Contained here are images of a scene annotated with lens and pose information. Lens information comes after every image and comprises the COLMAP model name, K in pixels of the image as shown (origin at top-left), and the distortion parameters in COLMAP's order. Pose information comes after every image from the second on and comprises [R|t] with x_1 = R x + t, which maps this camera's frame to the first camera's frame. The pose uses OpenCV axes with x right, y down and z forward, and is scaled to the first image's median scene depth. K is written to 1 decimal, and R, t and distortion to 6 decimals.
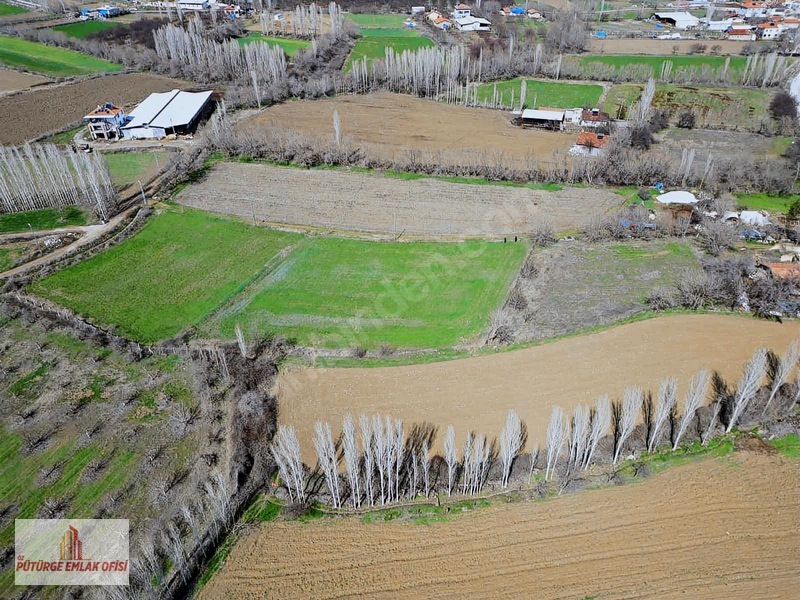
lens RADIAL K [[556.3, 0, 398.0], [0, 556.3, 299.8], [0, 0, 1]] dist [0.075647, -0.069786]
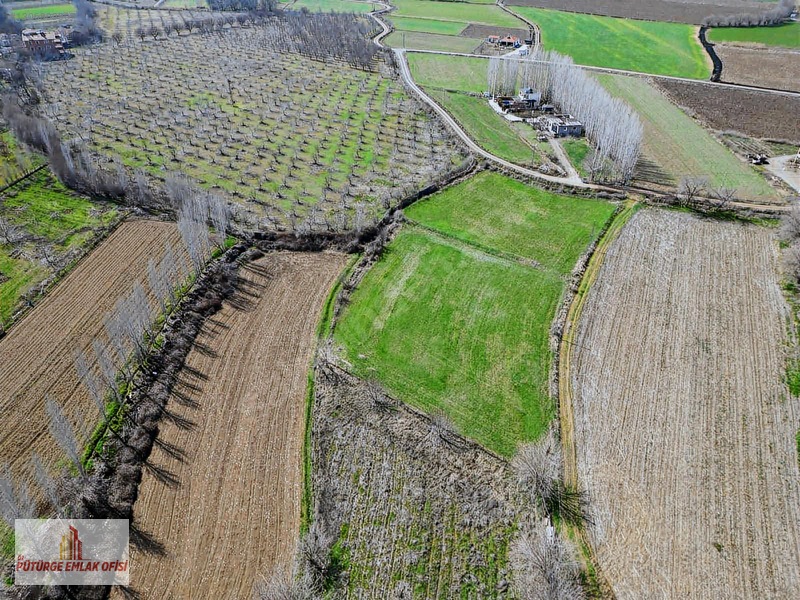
lens RADIAL K [[556.3, 0, 398.0], [0, 556.3, 299.8], [0, 0, 1]] dist [0.075647, -0.069786]
pose [[-0.241353, 0.558167, -0.793850, 0.519697], [-0.548875, 0.596103, 0.586001, -0.385538], [0.800303, 0.577158, 0.162492, 0.548605]]
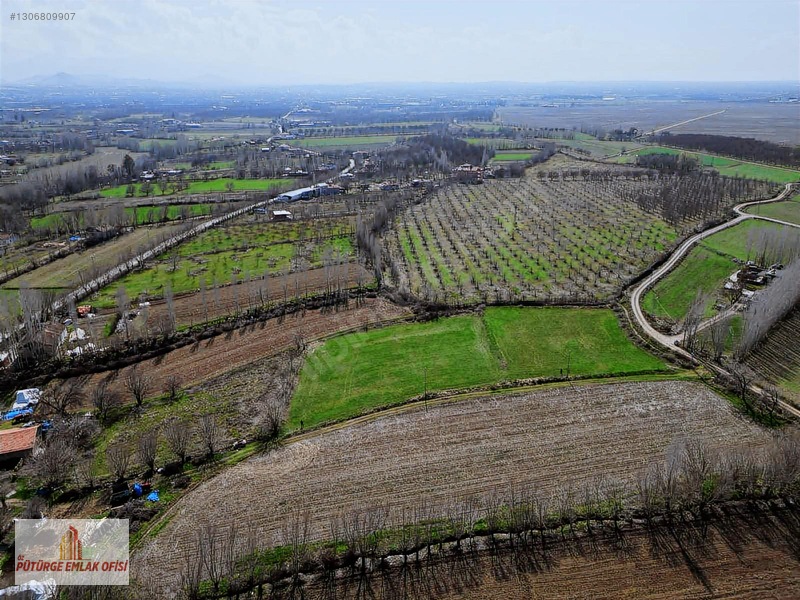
lens RADIAL K [[556.3, 0, 398.0], [0, 556.3, 299.8], [0, 0, 1]] dist [0.075647, -0.069786]
pose [[-0.909531, 0.159682, -0.383737, 0.308575], [-0.223804, 0.589825, 0.775898, -0.764110], [0.350235, 0.791586, -0.500727, 1.087835]]
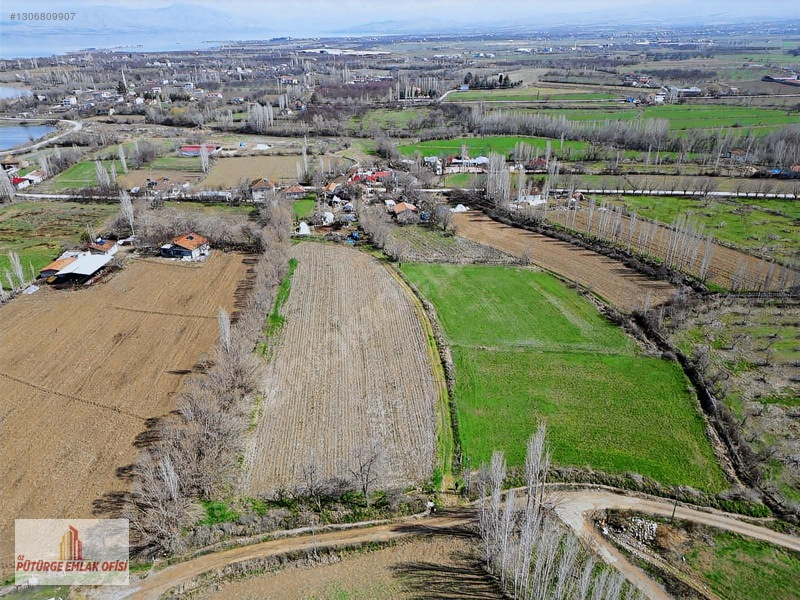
lens RADIAL K [[556.3, 0, 398.0], [0, 556.3, 299.8], [0, 0, 1]] dist [0.075647, -0.069786]
pose [[-0.281699, -0.407307, 0.868761, -0.761491], [0.562222, 0.663642, 0.493443, -0.562116], [-0.777529, 0.627440, 0.042050, 0.811574]]
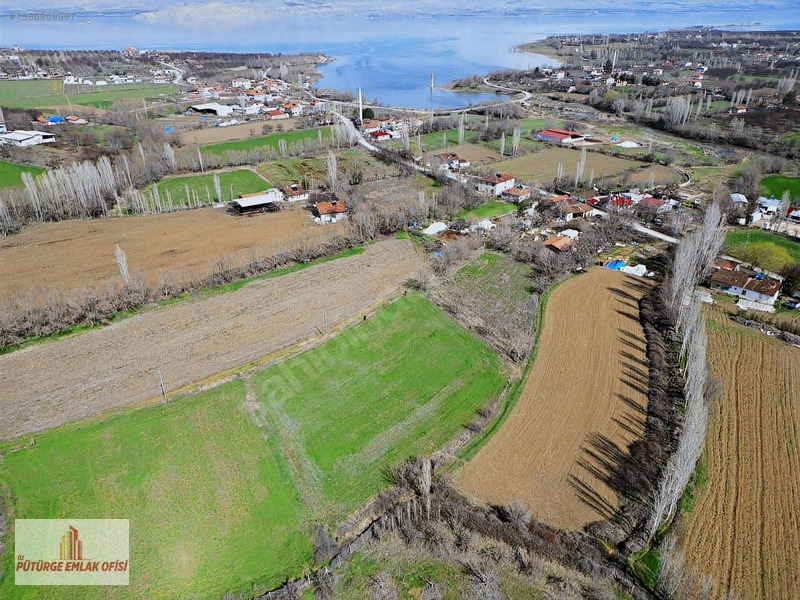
lens RADIAL K [[556.3, 0, 398.0], [0, 556.3, 299.8], [0, 0, 1]] dist [0.075647, -0.069786]
pose [[0.617926, -0.354398, 0.701833, -0.461459], [0.449661, 0.891547, 0.054294, -0.132439], [-0.644959, 0.282038, 0.710270, 0.194446]]
